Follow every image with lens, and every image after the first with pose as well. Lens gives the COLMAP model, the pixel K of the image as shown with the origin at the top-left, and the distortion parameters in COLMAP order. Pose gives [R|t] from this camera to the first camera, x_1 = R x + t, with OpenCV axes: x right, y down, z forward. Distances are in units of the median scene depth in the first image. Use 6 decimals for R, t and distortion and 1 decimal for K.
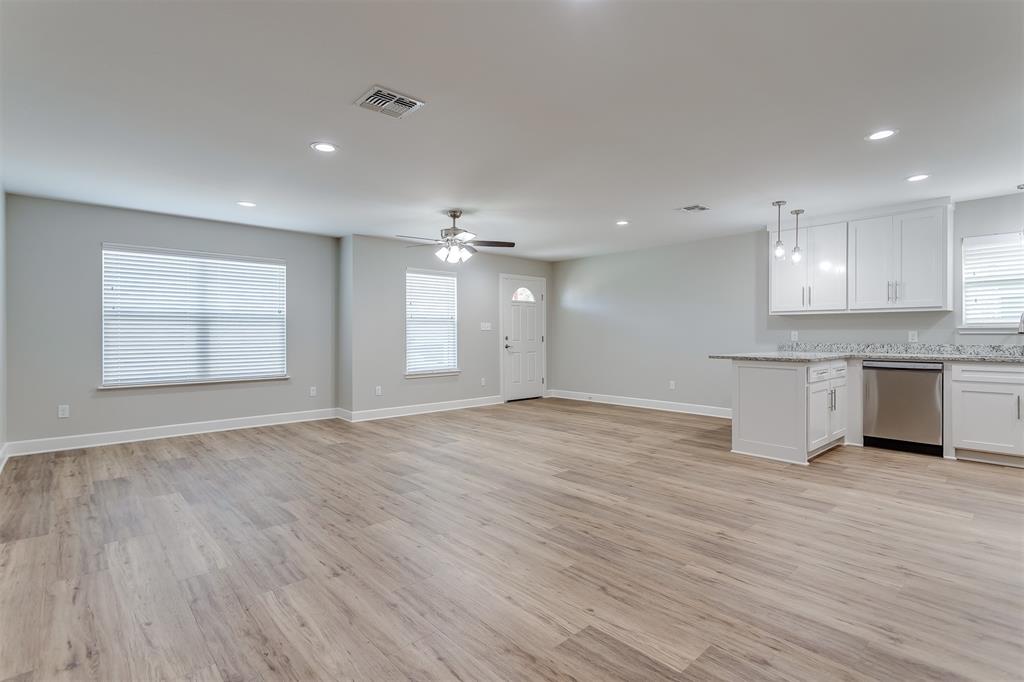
lens RADIAL K [[488.1, 0, 514.5], [0, 488.1, 332.7], [0, 0, 1]] dist [-0.001117, 0.002892]
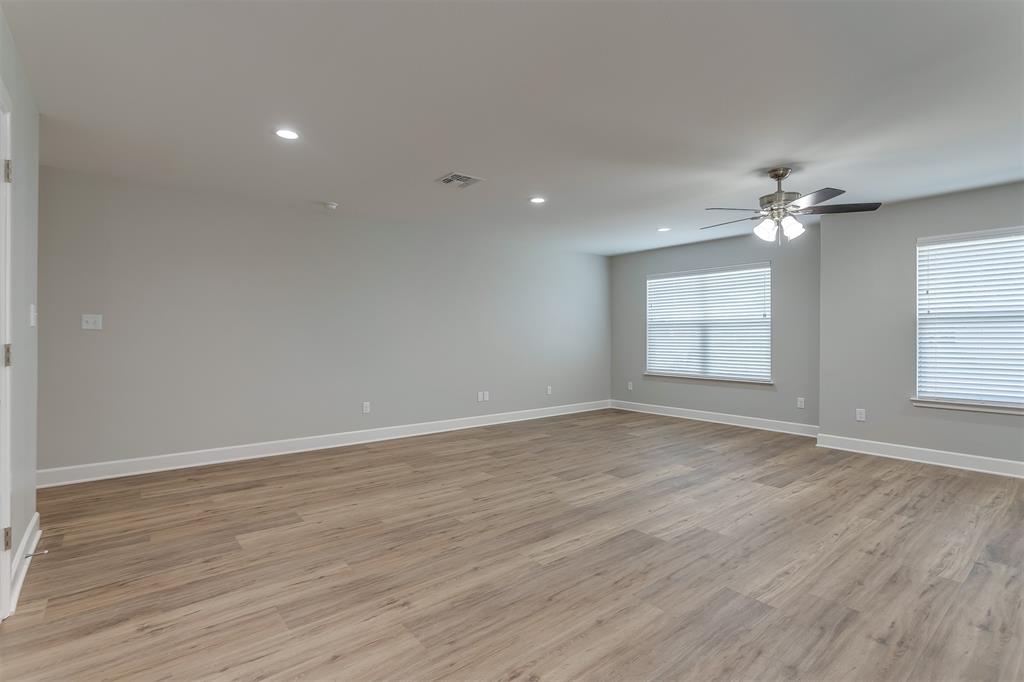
lens RADIAL K [[488.1, 0, 512.4], [0, 488.1, 337.9], [0, 0, 1]] dist [-0.001117, 0.002892]
pose [[-0.051750, 0.003755, -0.998653, 0.697765], [-0.000249, 0.999993, 0.003773, -0.001304], [0.998660, 0.000443, -0.051749, 0.721073]]
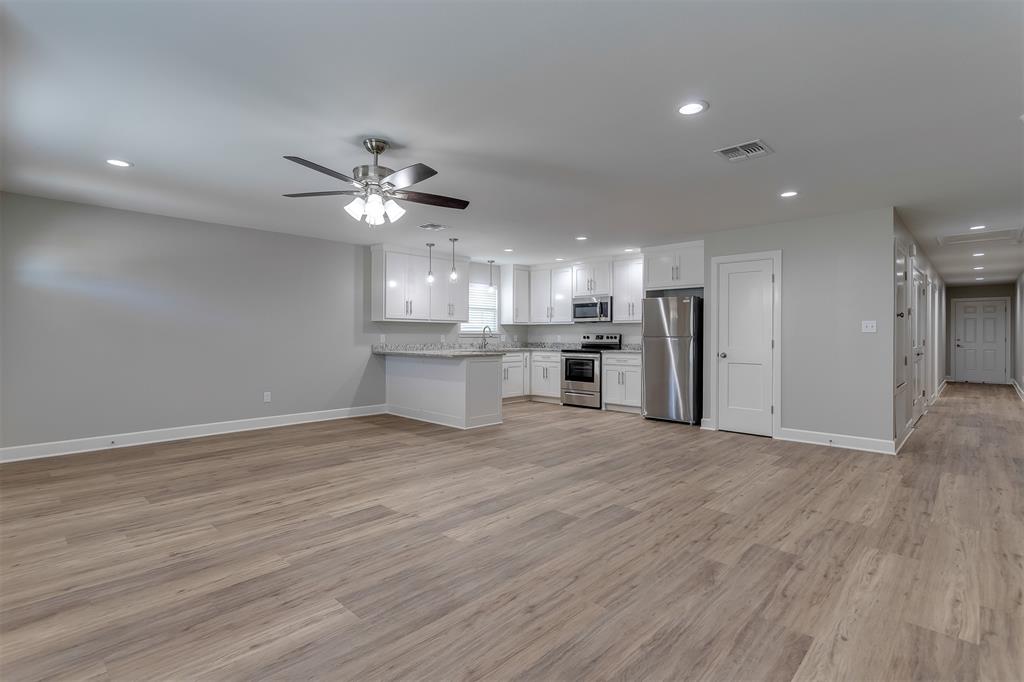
lens RADIAL K [[488.1, 0, 506.5], [0, 488.1, 332.5], [0, 0, 1]] dist [-0.001117, 0.002892]
pose [[-0.058099, 0.008041, 0.998278, -0.852900], [-0.005638, 0.999949, -0.008383, 0.000203], [-0.998295, -0.006115, -0.058051, 0.976199]]
